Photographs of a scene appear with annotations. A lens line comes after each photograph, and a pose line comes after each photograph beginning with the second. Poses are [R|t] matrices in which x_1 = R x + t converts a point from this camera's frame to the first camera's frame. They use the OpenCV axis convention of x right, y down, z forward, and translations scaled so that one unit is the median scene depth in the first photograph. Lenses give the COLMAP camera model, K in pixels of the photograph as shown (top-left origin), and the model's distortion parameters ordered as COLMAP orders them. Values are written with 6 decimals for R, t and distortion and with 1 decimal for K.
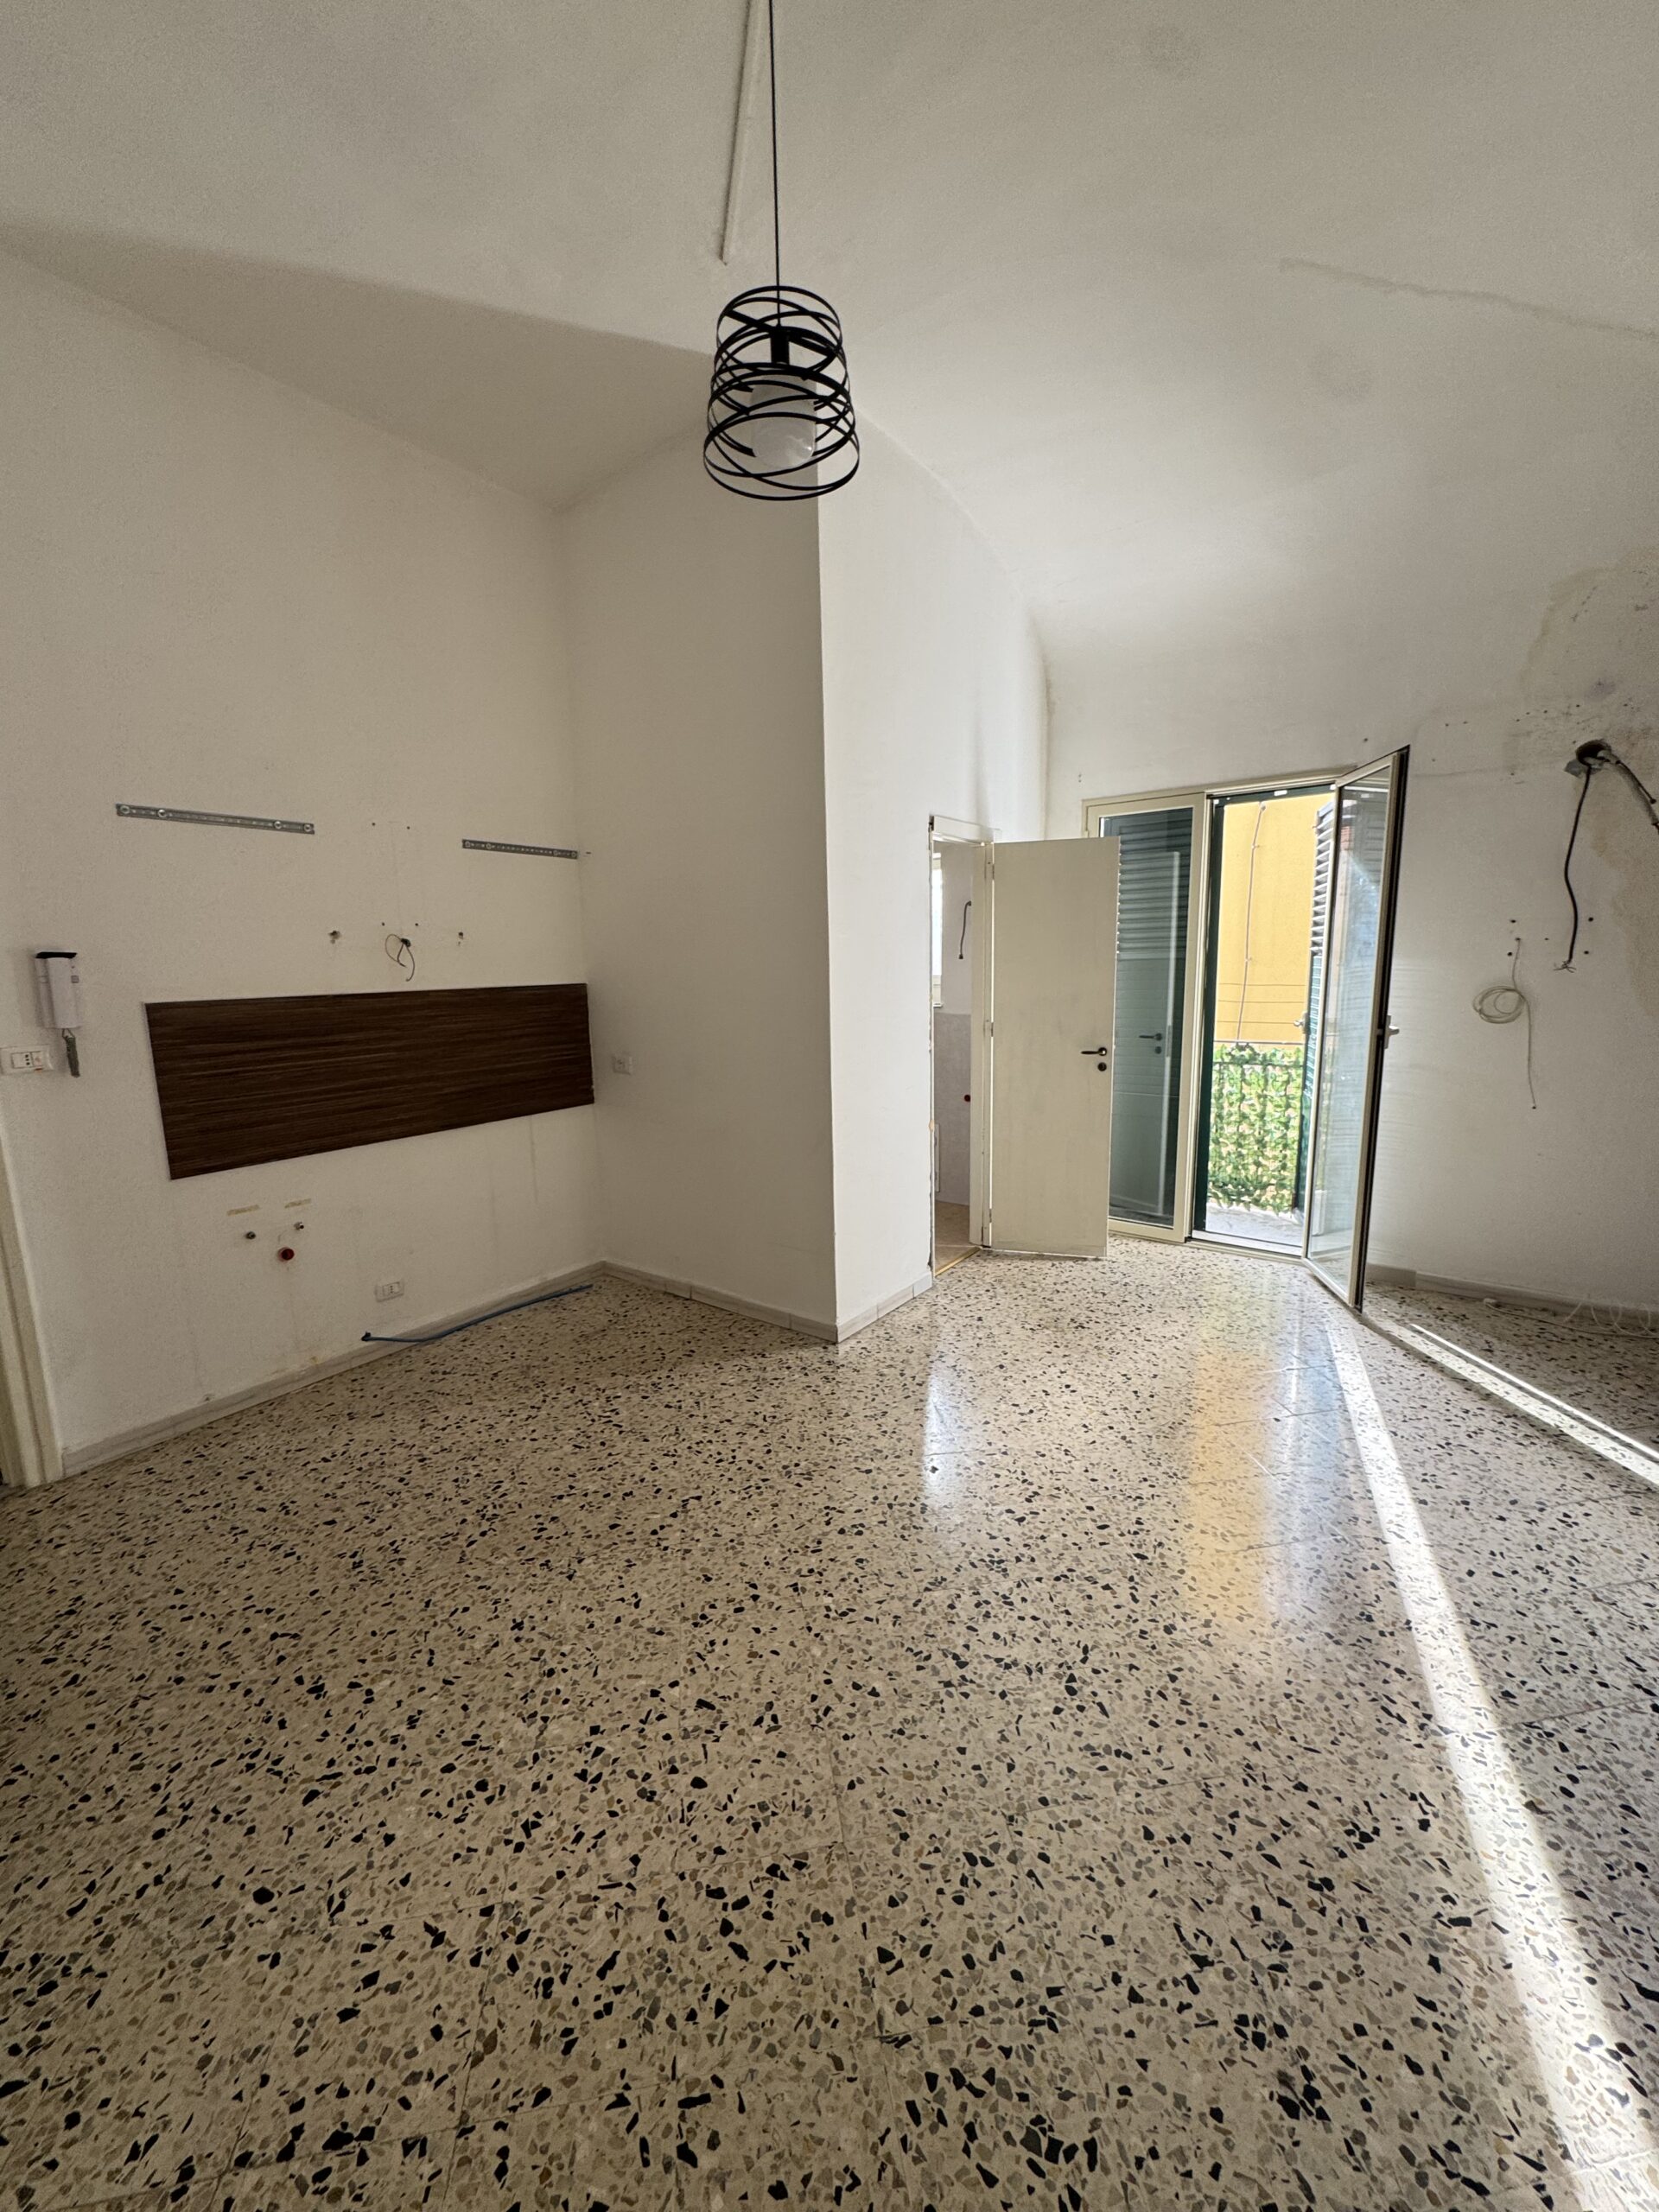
lens RADIAL K [[881.2, 0, 829.3], [0, 881.2, 1102.5], [0, 0, 1]] dist [-0.005797, 0.000685]
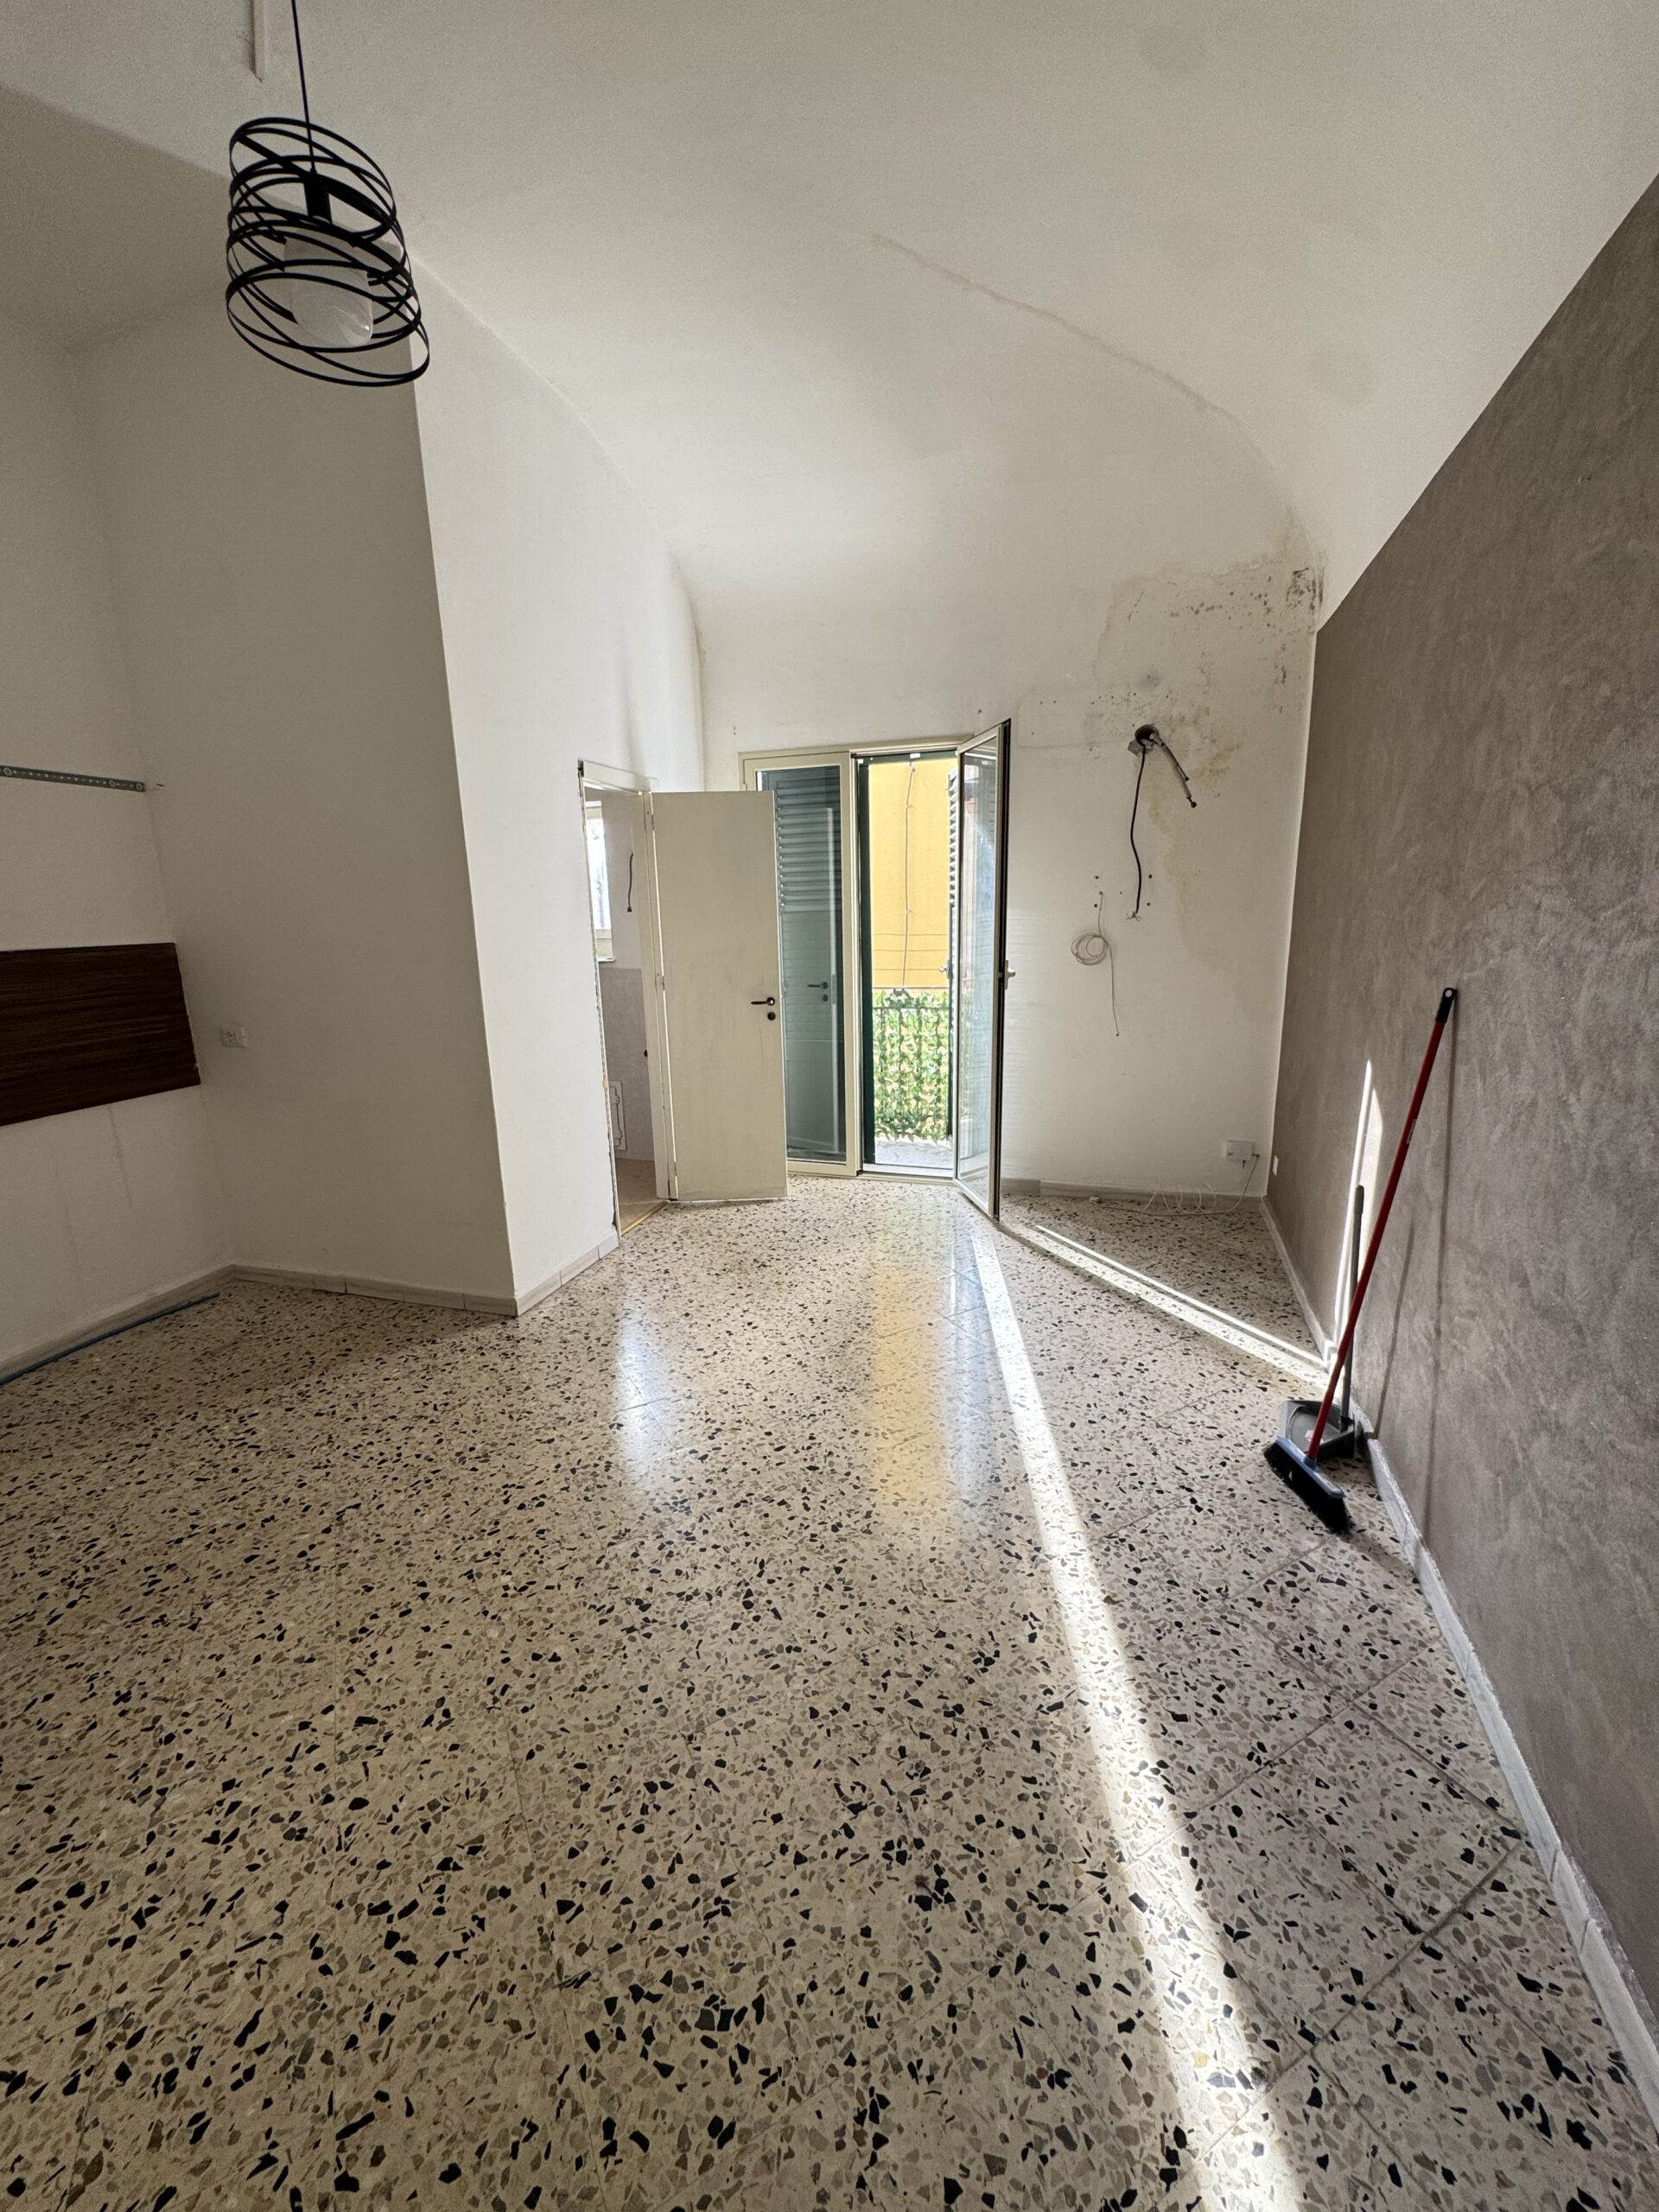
lens RADIAL K [[881.6, 0, 830.0], [0, 881.6, 1102.3], [0, 0, 1]] dist [-0.005257, 0.000923]
pose [[0.942557, -0.073929, 0.325761, 0.069968], [0.057261, 0.996526, 0.060474, 0.004391], [-0.329101, -0.038347, 0.943516, -0.015321]]
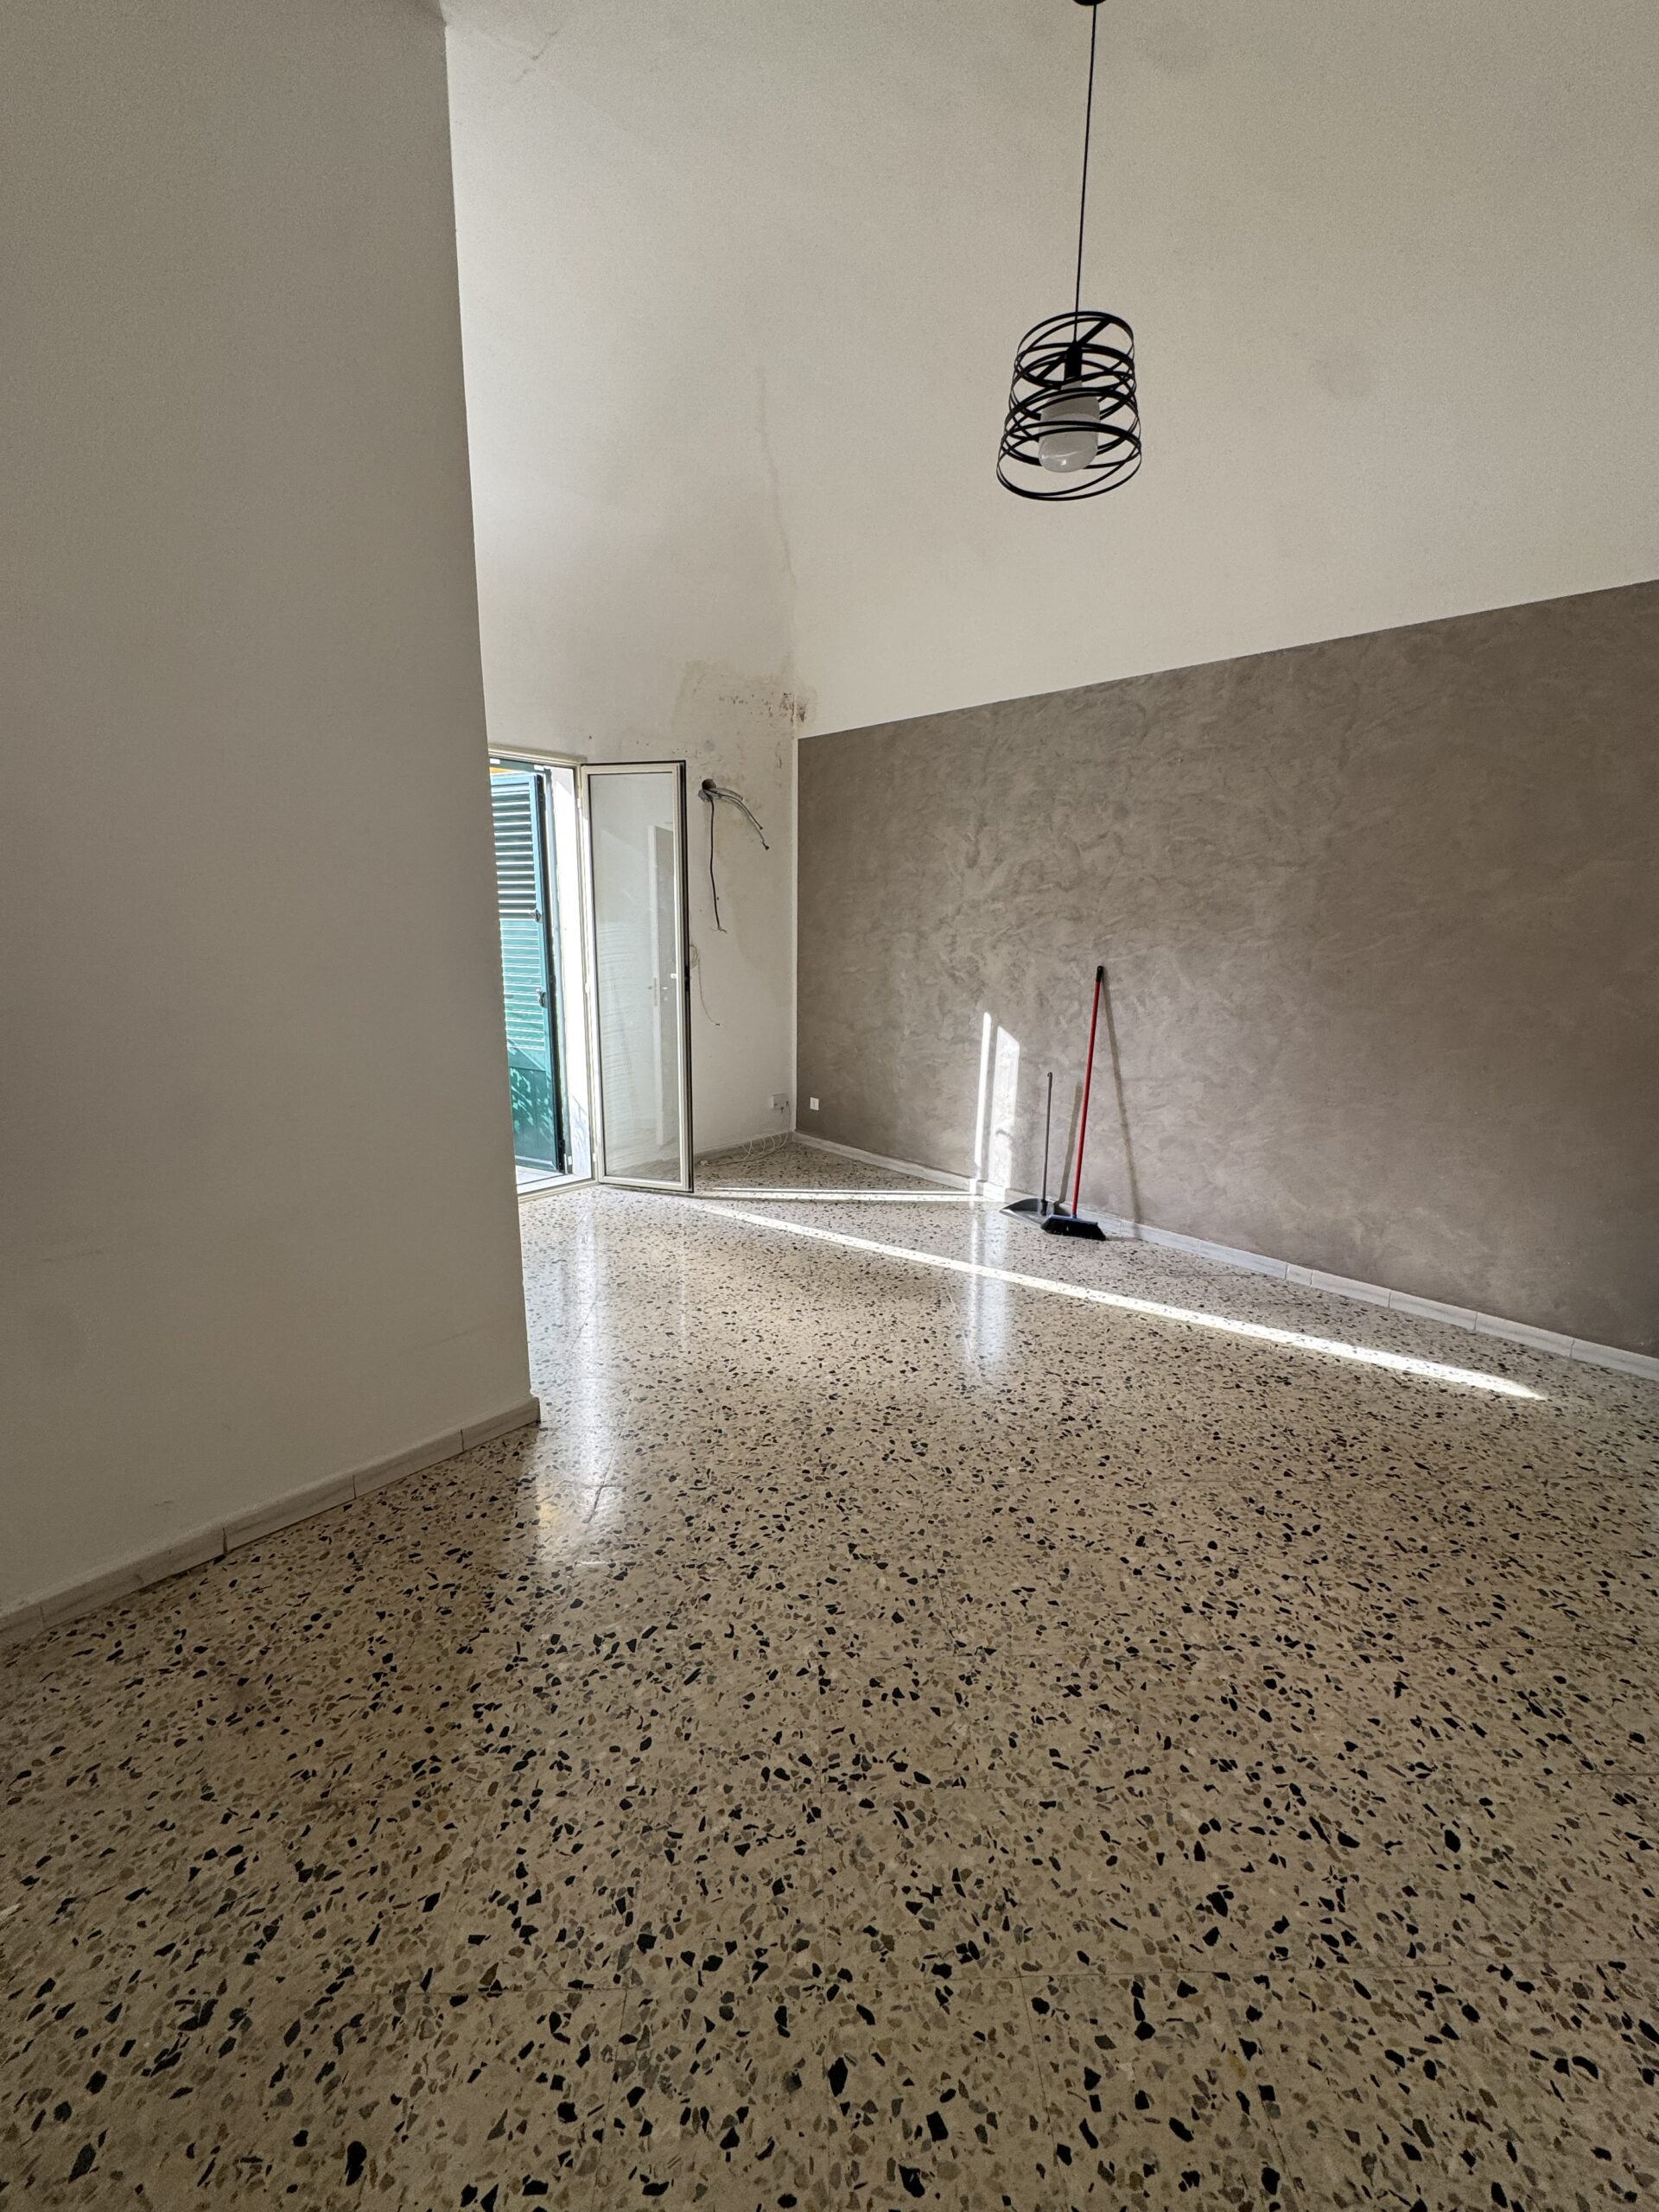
lens RADIAL K [[881.2, 0, 829.3], [0, 881.2, 1102.5], [0, 0, 1]] dist [-0.005797, 0.000685]
pose [[0.126339, -0.184425, 0.974693, -1.306247], [0.144824, 0.975467, 0.165800, -0.170629], [-0.981359, 0.120212, 0.149949, 1.208749]]
